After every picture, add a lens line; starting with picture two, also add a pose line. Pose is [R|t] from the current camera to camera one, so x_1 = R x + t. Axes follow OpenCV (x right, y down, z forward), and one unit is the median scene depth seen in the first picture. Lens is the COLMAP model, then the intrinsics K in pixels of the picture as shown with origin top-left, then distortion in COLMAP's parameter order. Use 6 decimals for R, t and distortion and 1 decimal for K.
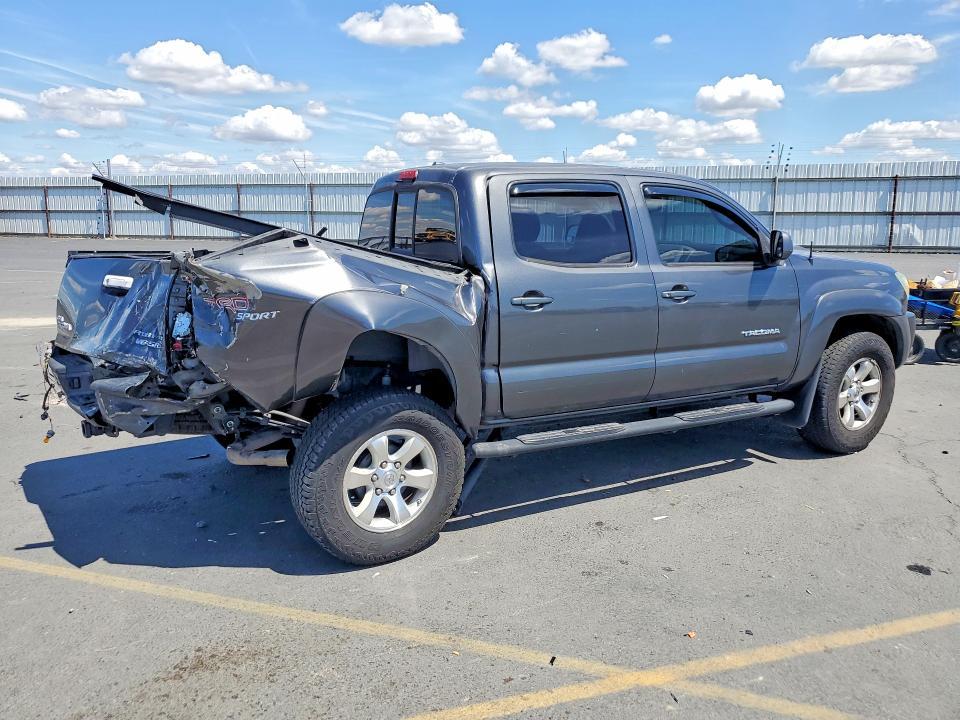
lens RADIAL K [[729.5, 0, 480.0], [0, 729.5, 360.0], [0, 0, 1]] dist [0.005742, 0.003200]
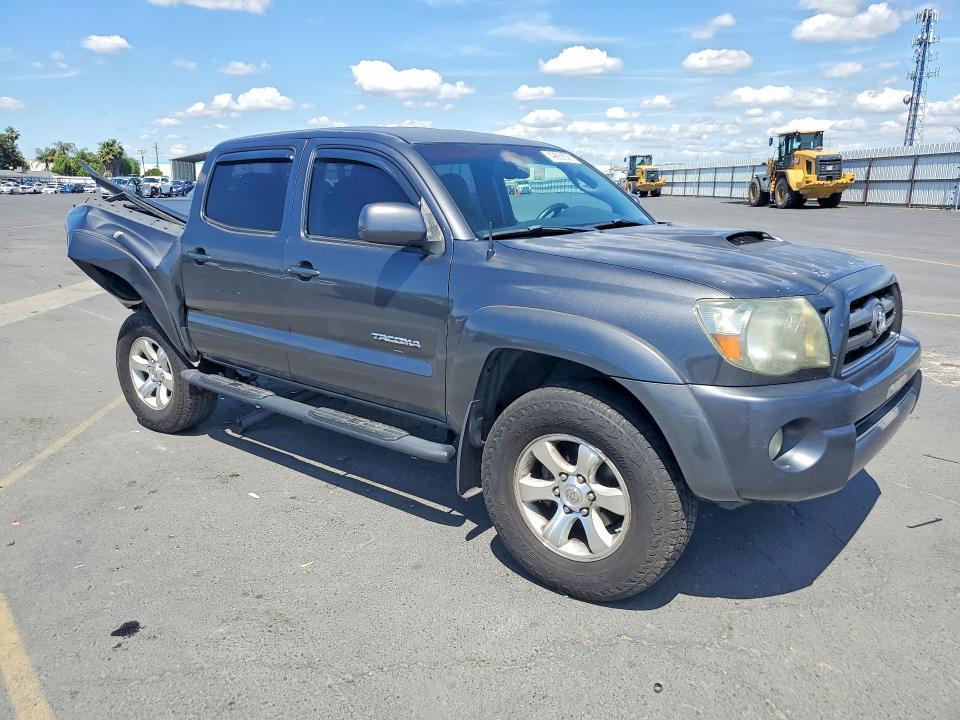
lens RADIAL K [[741.6, 0, 480.0], [0, 741.6, 360.0], [0, 0, 1]] dist [0.014156, 0.006125]
pose [[0.364556, 0.201144, -0.909198, 0.552424], [-0.169538, 0.974409, 0.147593, -0.071787], [0.915618, 0.100338, 0.389328, 0.391340]]
